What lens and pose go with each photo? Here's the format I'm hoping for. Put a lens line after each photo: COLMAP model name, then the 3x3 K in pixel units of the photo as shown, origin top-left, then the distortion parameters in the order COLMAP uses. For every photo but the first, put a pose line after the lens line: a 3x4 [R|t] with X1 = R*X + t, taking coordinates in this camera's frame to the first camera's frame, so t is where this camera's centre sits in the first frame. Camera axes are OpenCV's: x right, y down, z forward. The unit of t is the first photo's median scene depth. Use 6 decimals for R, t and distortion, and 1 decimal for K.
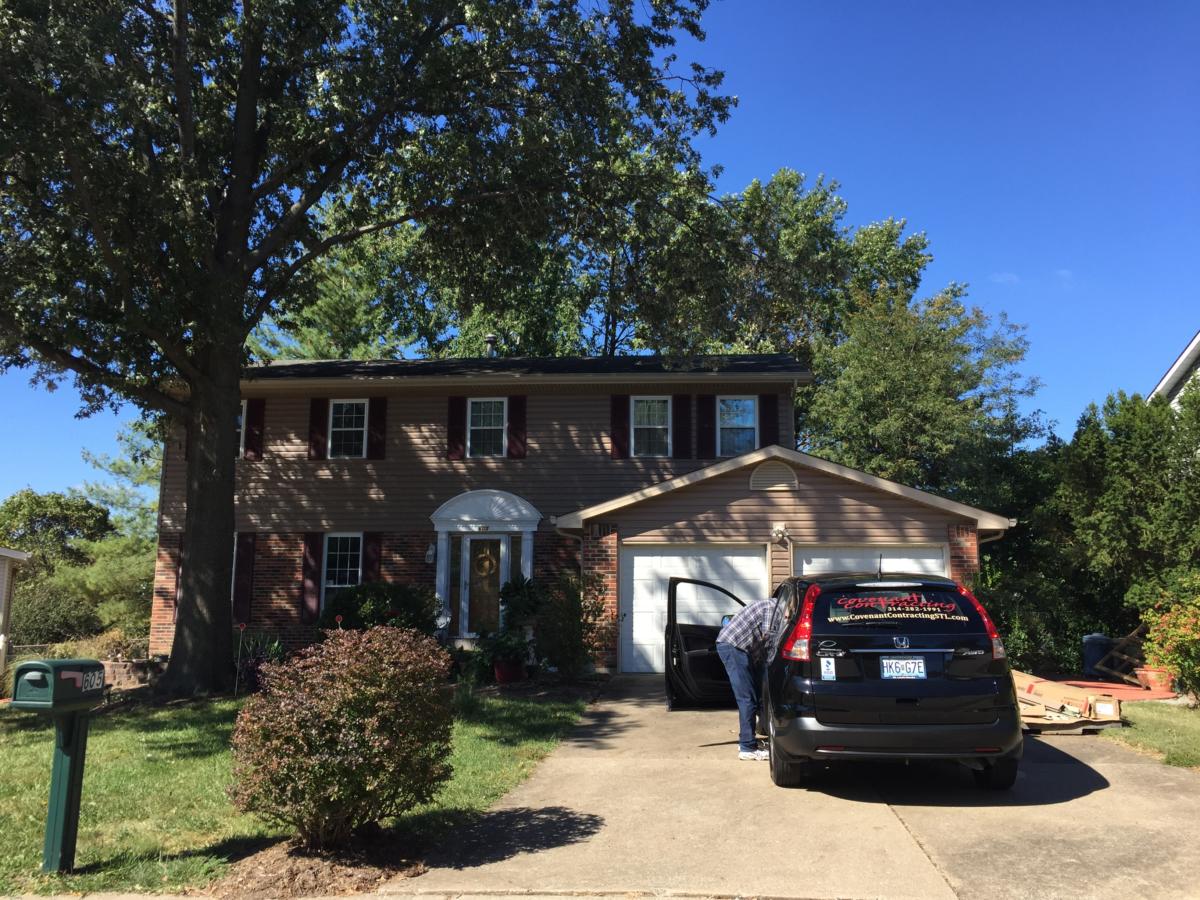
lens RADIAL K [[1011.3, 0, 602.6], [0, 1011.3, 443.9], [0, 0, 1]] dist [0.021160, 0.004685]
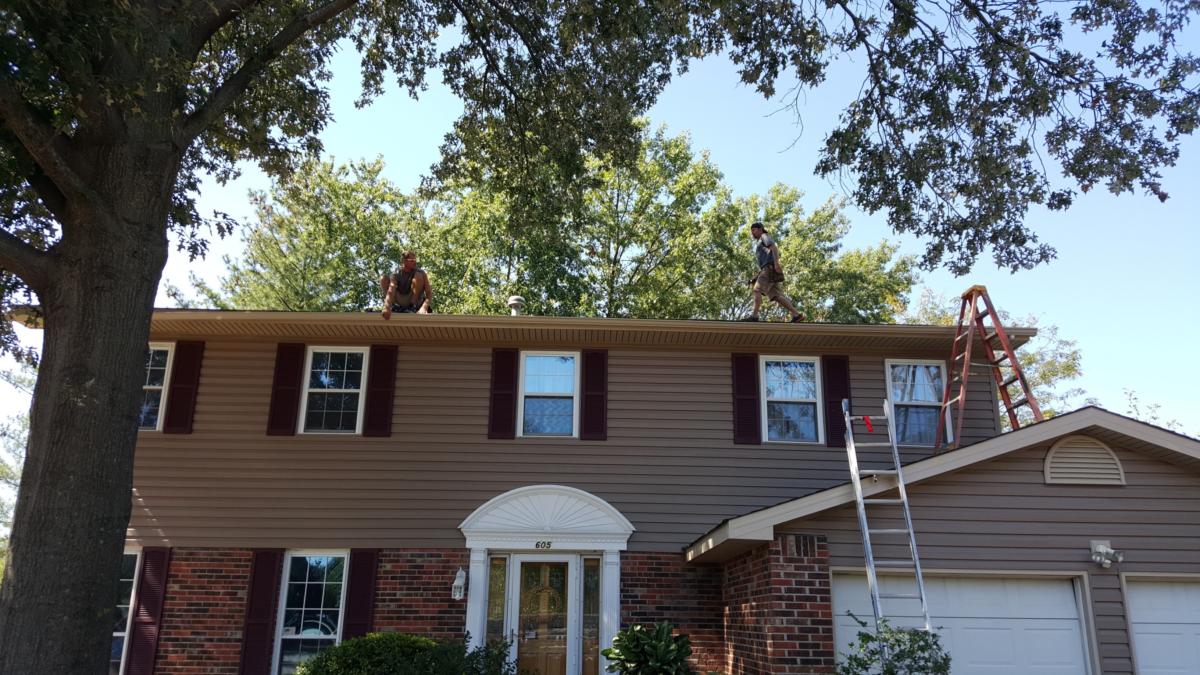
lens RADIAL K [[895.2, 0, 591.0], [0, 895.2, 365.3], [0, 0, 1]] dist [0.087228, -0.107517]
pose [[0.993587, 0.039862, 0.105812, -0.152602], [-0.024843, 0.989891, -0.139636, 0.048735], [-0.110308, 0.136112, 0.984533, 0.411244]]
